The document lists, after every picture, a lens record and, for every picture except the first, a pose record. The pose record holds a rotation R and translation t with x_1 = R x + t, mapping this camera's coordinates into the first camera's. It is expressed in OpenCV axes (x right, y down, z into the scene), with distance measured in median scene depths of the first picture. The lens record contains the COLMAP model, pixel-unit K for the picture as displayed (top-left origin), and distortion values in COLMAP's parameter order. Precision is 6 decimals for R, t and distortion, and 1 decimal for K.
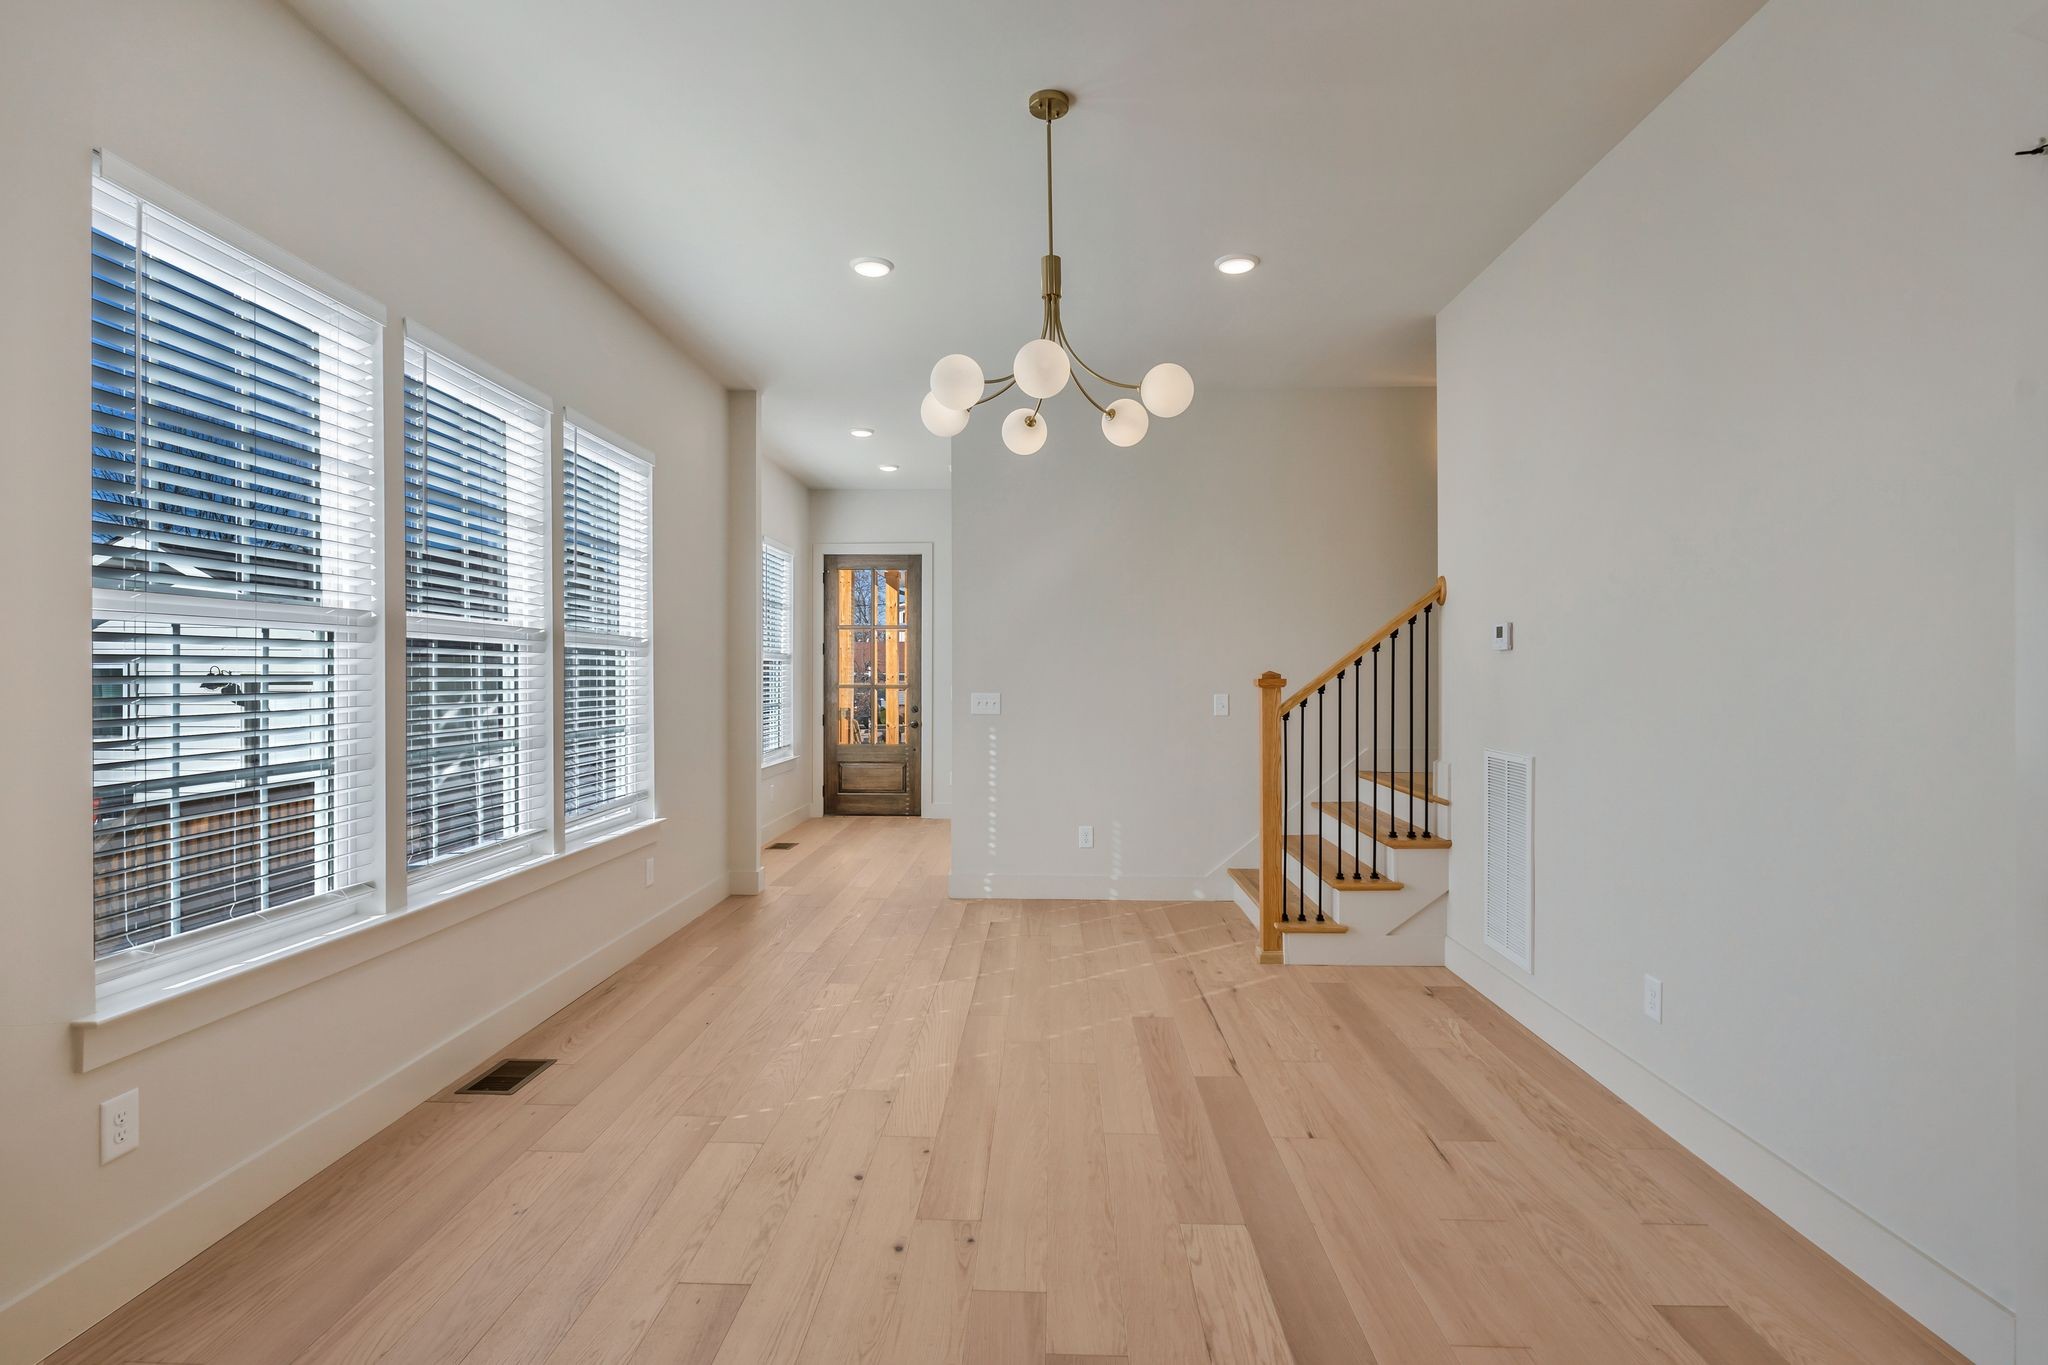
lens RADIAL K [[934.5, 0, 1025.7], [0, 934.5, 681.0], [0, 0, 1]] dist [-0.011529, -0.000998]
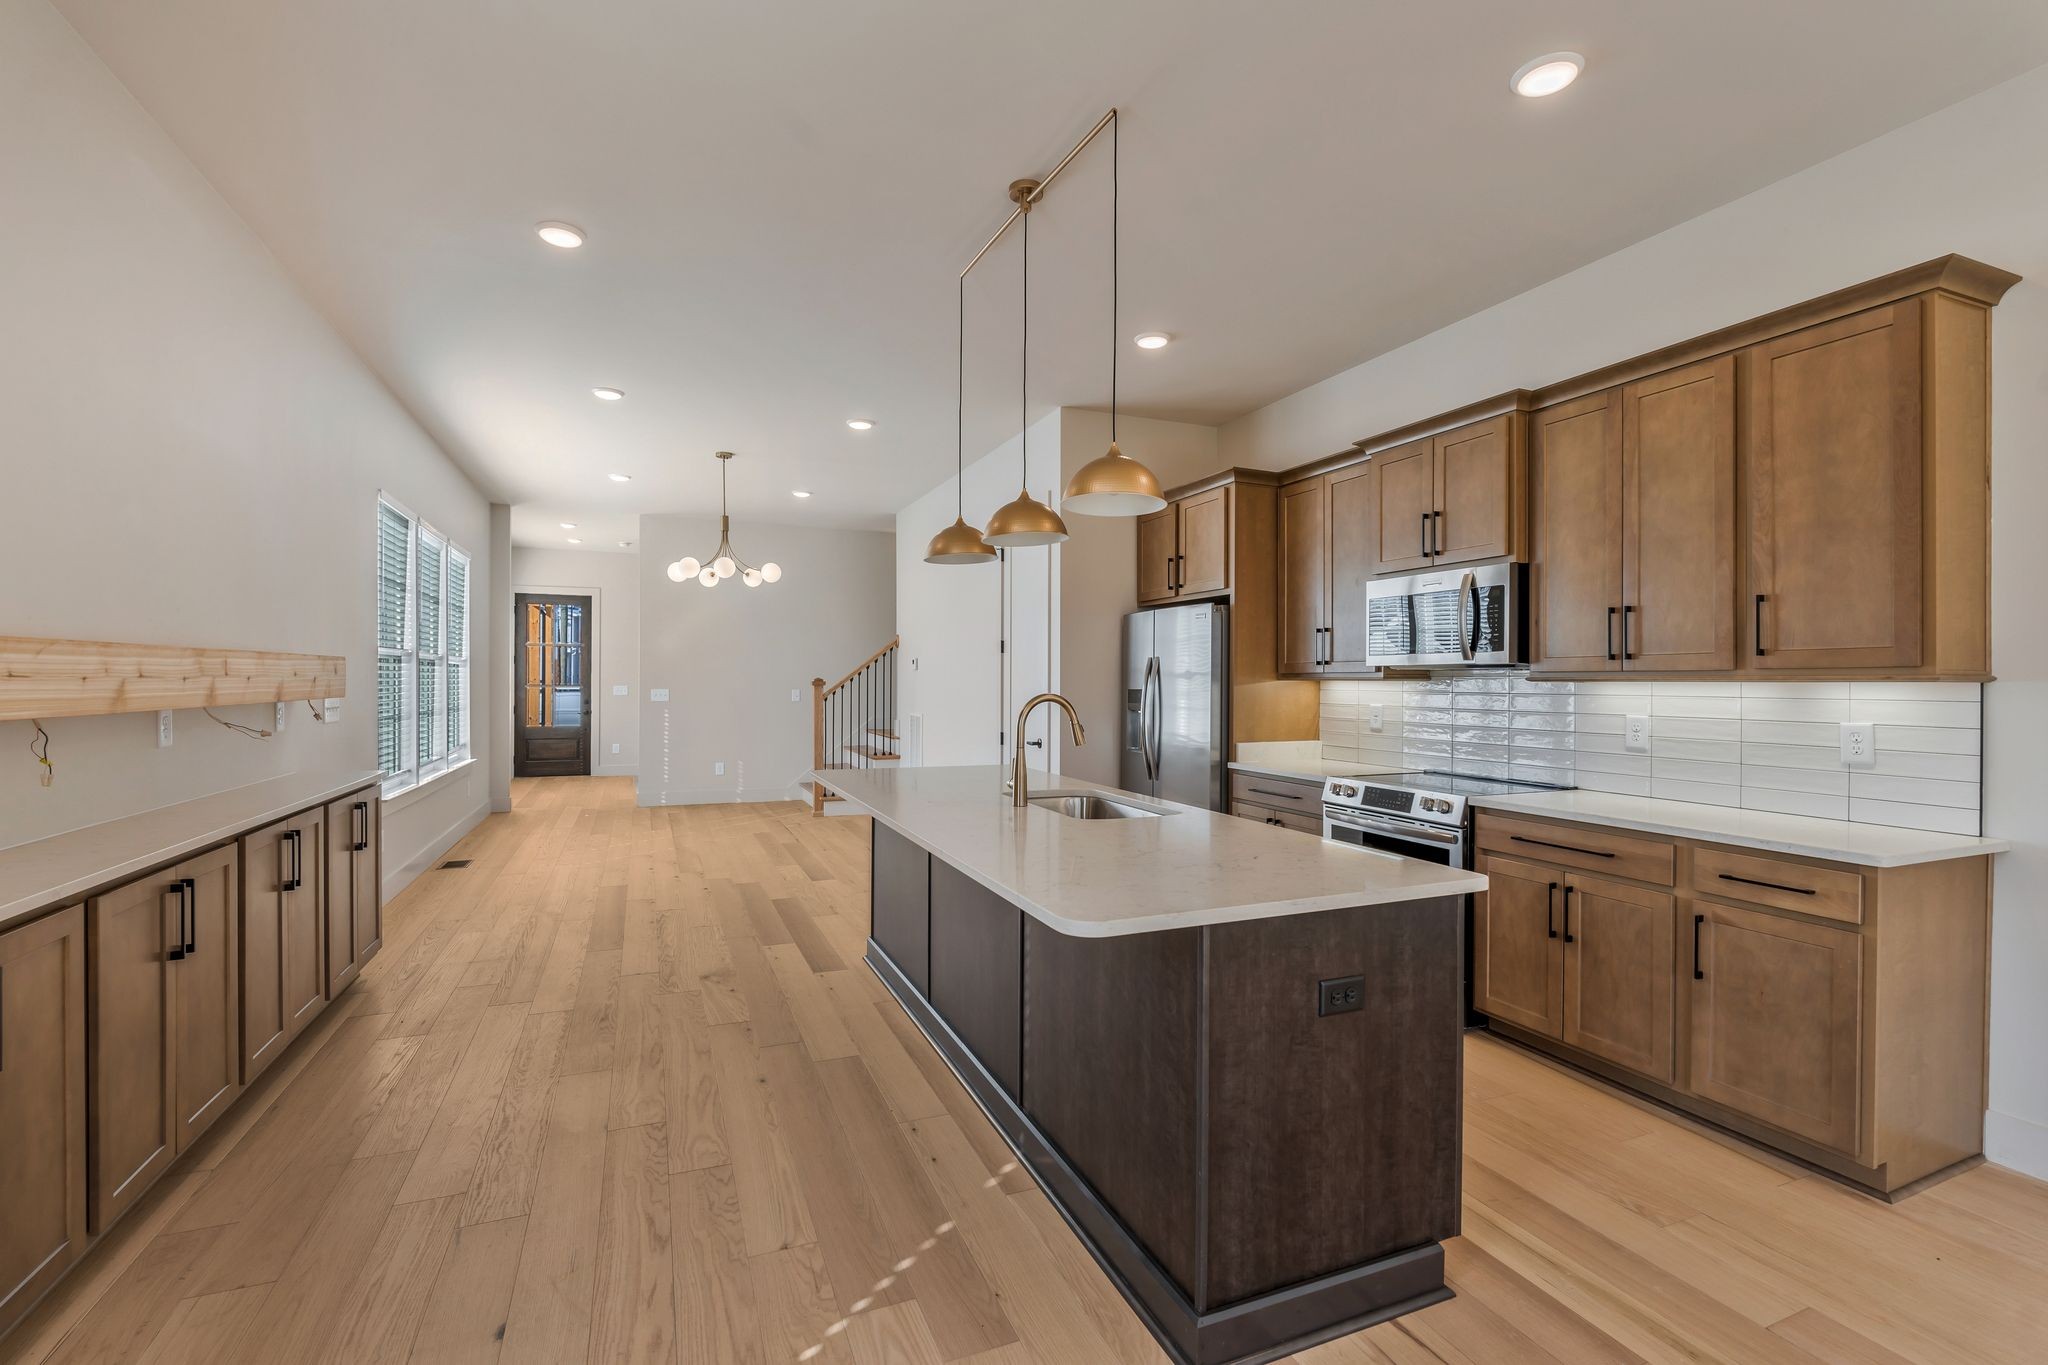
lens RADIAL K [[934.5, 0, 1027.1], [0, 934.5, 684.9], [0, 0, 1]] dist [-0.011529, -0.000998]
pose [[0.906282, 0.001978, 0.422668, -0.188854], [-0.002245, 0.999997, 0.000134, 0.004100], [-0.422667, -0.001070, 0.906285, -1.048487]]
